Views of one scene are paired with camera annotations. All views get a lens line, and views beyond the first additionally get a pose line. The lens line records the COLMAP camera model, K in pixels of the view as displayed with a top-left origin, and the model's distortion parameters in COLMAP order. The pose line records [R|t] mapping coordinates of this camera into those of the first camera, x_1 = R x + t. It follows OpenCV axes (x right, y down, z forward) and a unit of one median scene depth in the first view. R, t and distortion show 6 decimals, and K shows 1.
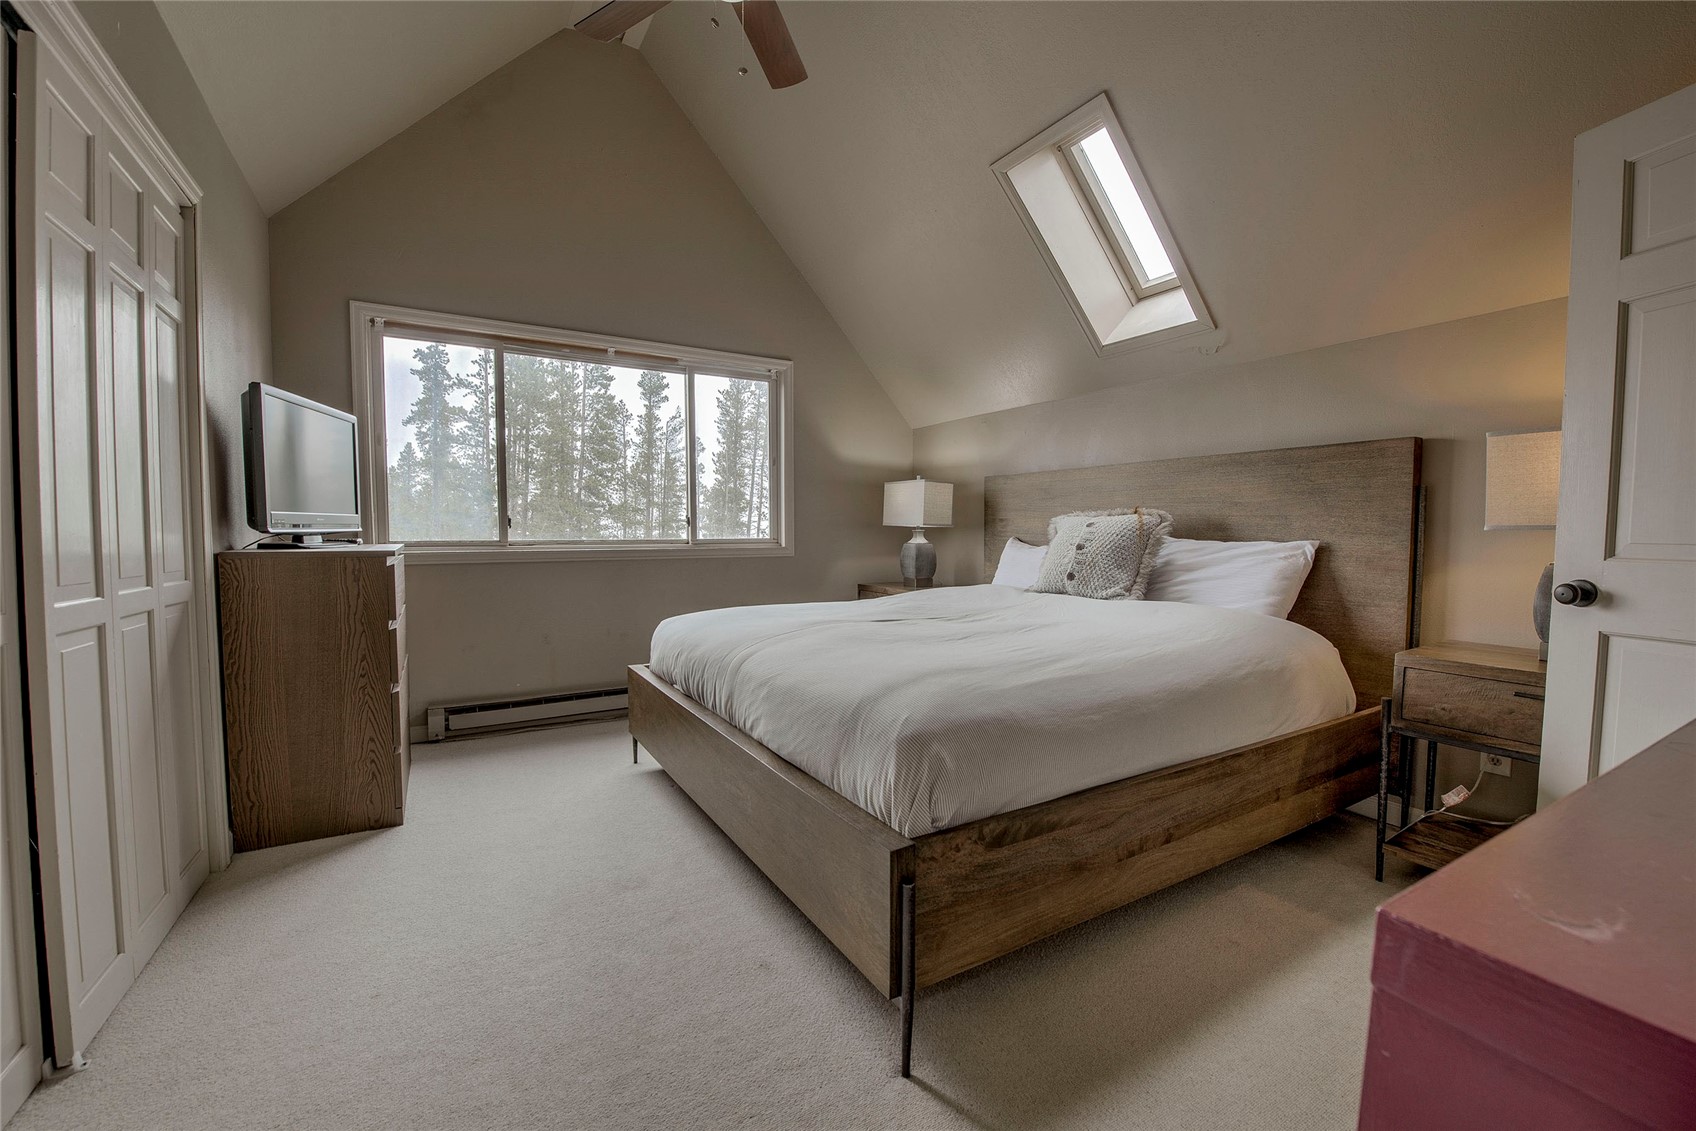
lens RADIAL K [[672.8, 0, 845.6], [0, 672.8, 568.0], [0, 0, 1]] dist [-0.013173, -0.004024]
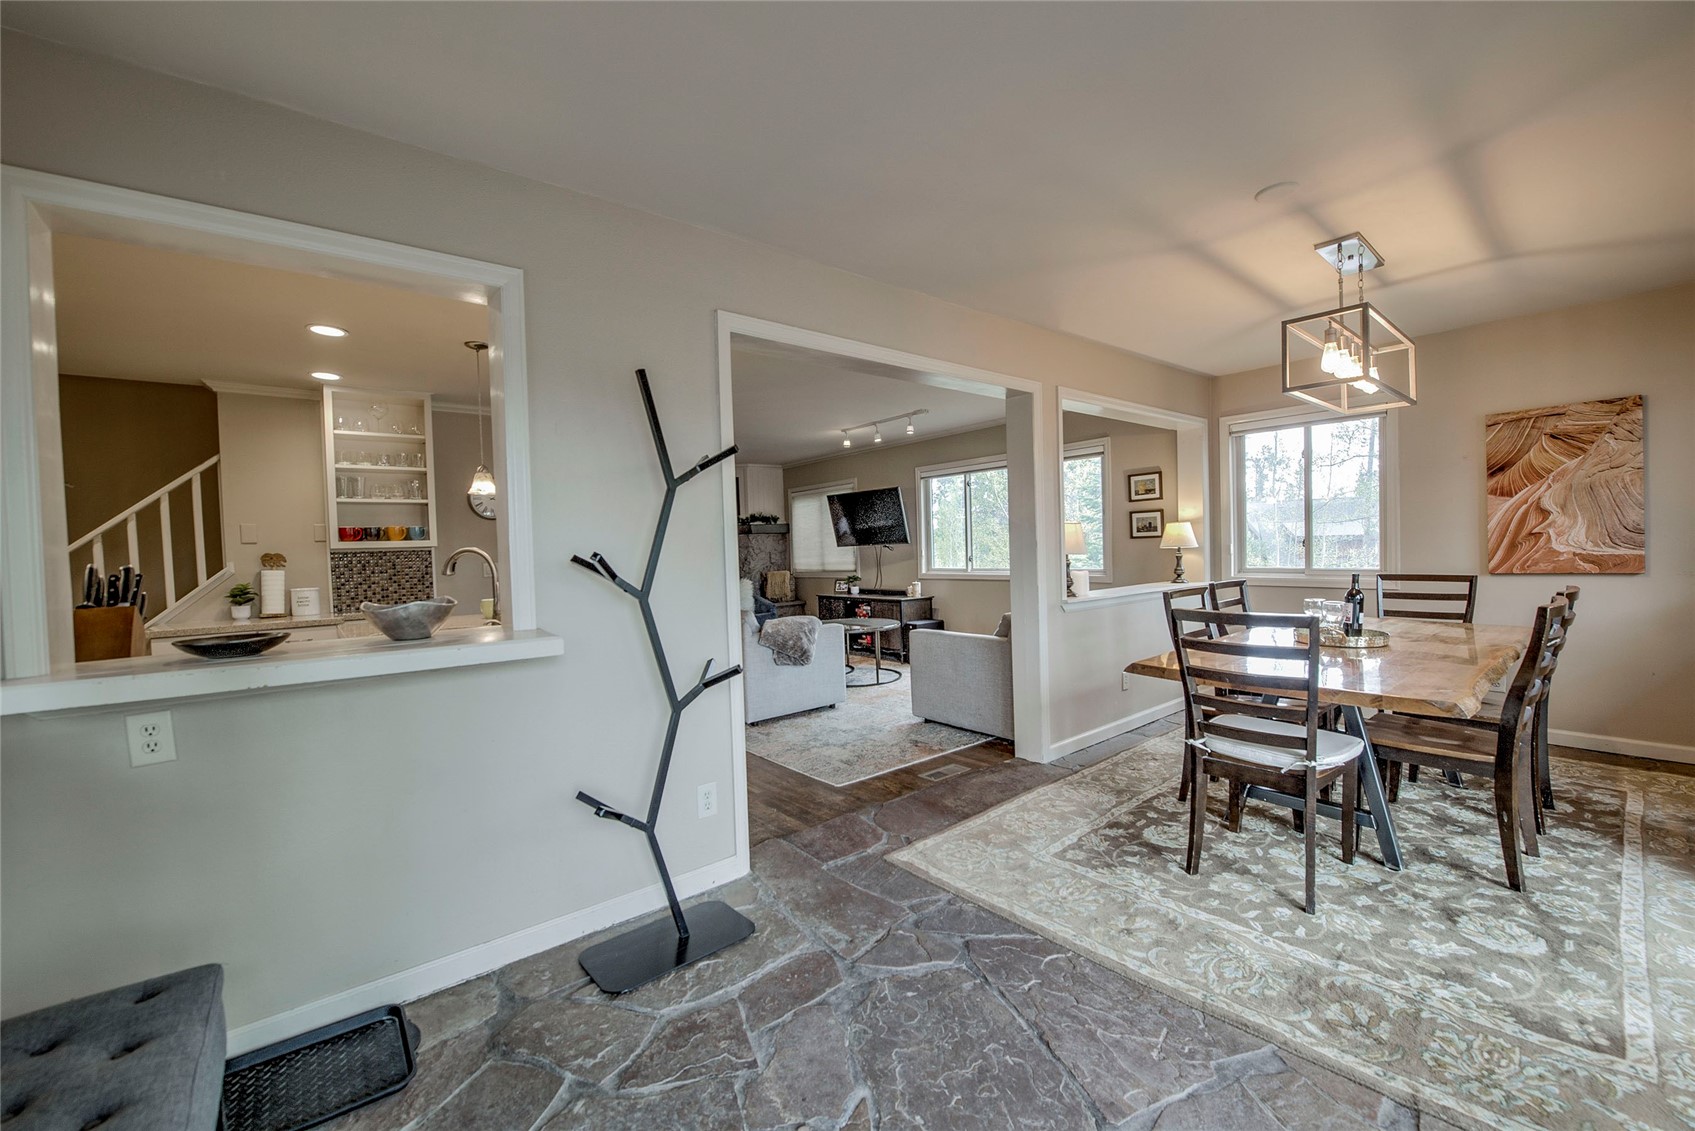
lens RADIAL K [[672.4, 0, 845.1], [0, 672.4, 568.0], [0, 0, 1]] dist [-0.013173, -0.004024]
pose [[0.155654, 0.023513, -0.987532, 1.404410], [-0.017830, 0.999621, 0.020990, -0.078297], [0.987651, 0.014341, 0.156014, 0.327398]]
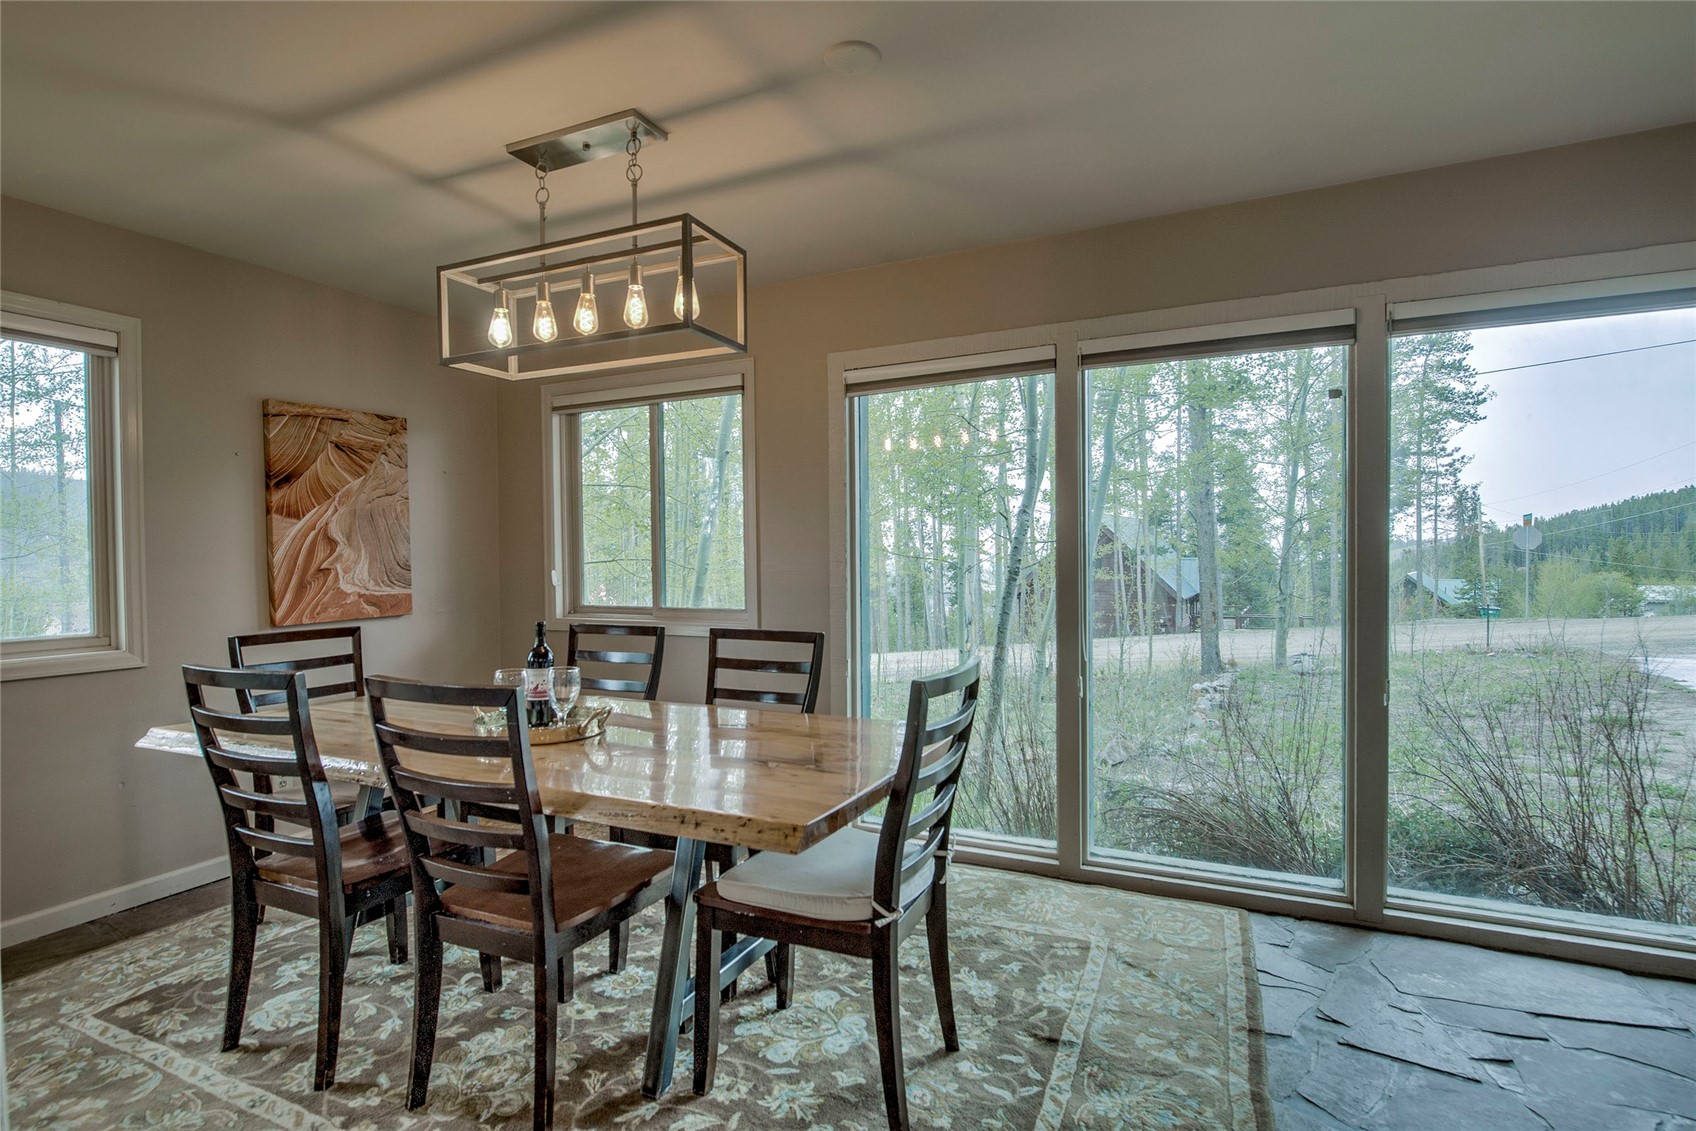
lens RADIAL K [[824.8, 0, 846.6], [0, 824.8, 566.8], [0, 0, 1]] dist [-0.002843, -0.010251]
pose [[0.829017, -0.024246, 0.558697, 0.516503], [0.044797, 0.998728, -0.023130, -0.083047], [-0.557426, 0.044203, 0.829049, 0.397055]]
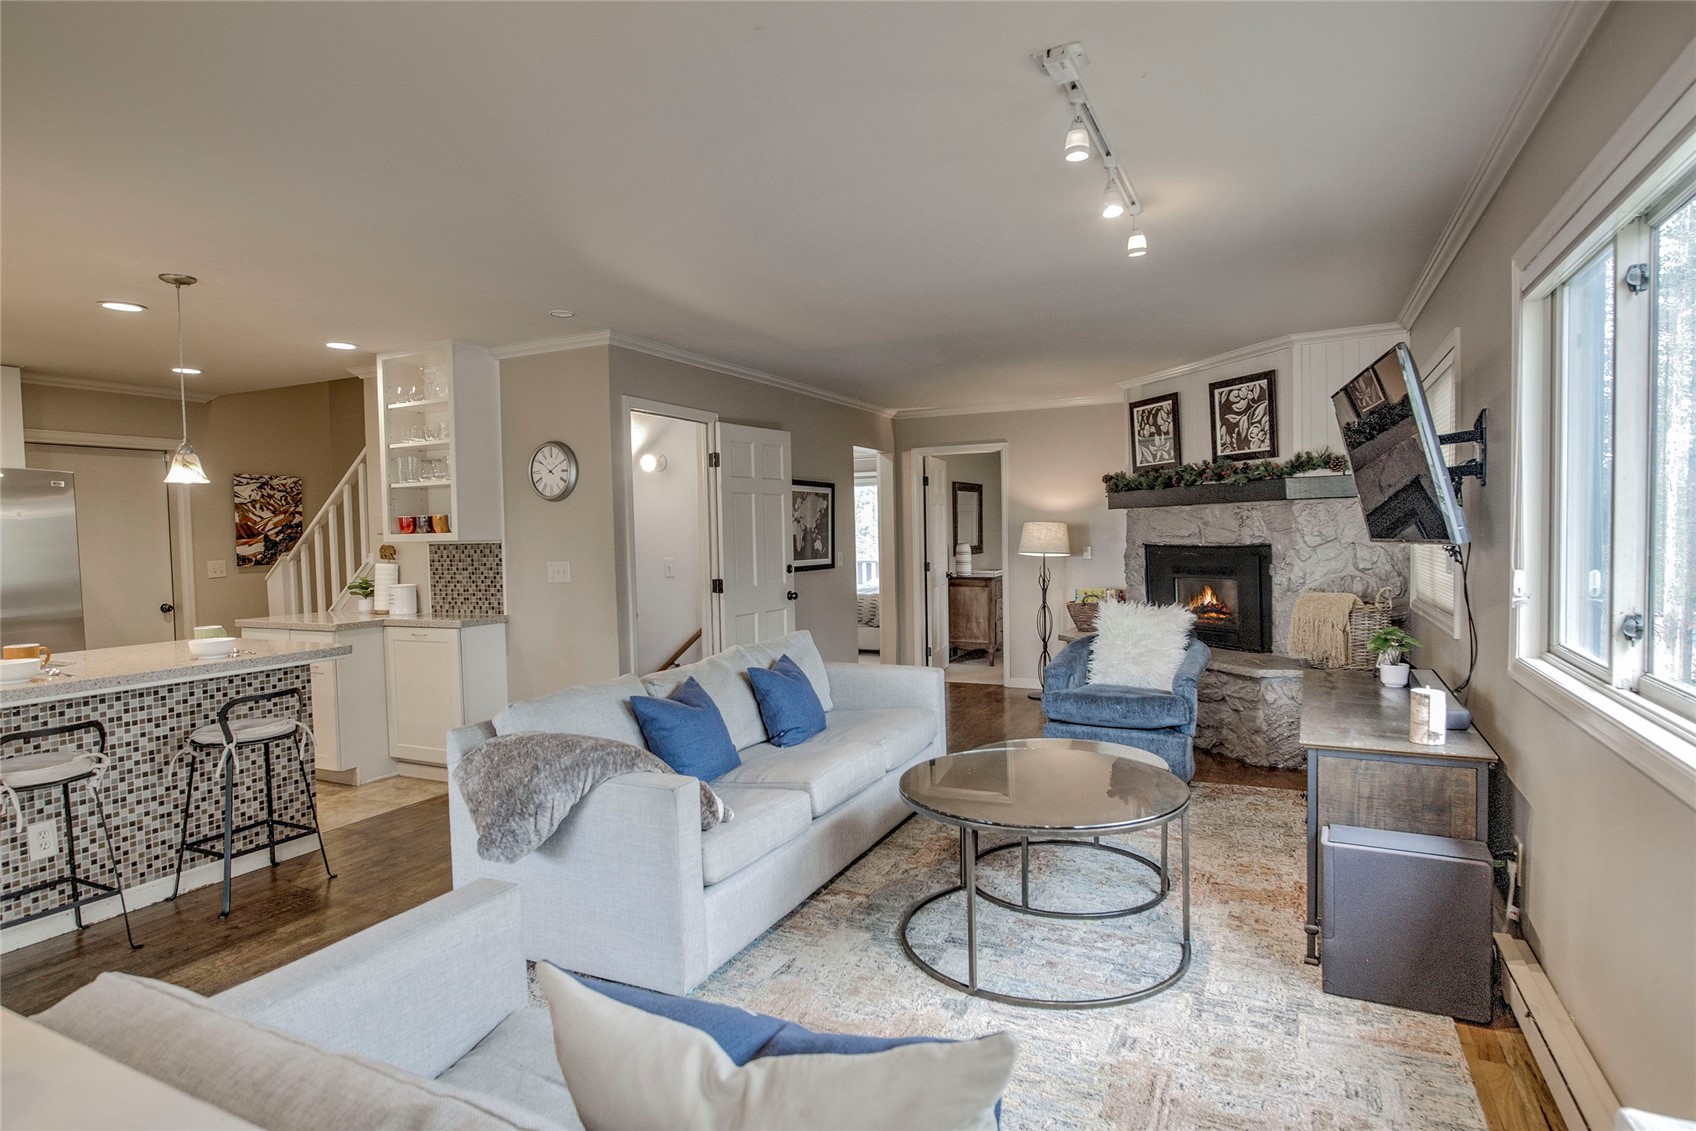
lens RADIAL K [[909.3, 0, 848.0], [0, 909.3, 565.5], [0, 0, 1]] dist [-0.003530, -0.002655]
pose [[-0.833718, 0.038747, -0.550830, 0.235666], [-0.006631, 0.996761, 0.080151, -0.155510], [0.552151, 0.070476, -0.830760, 1.212438]]
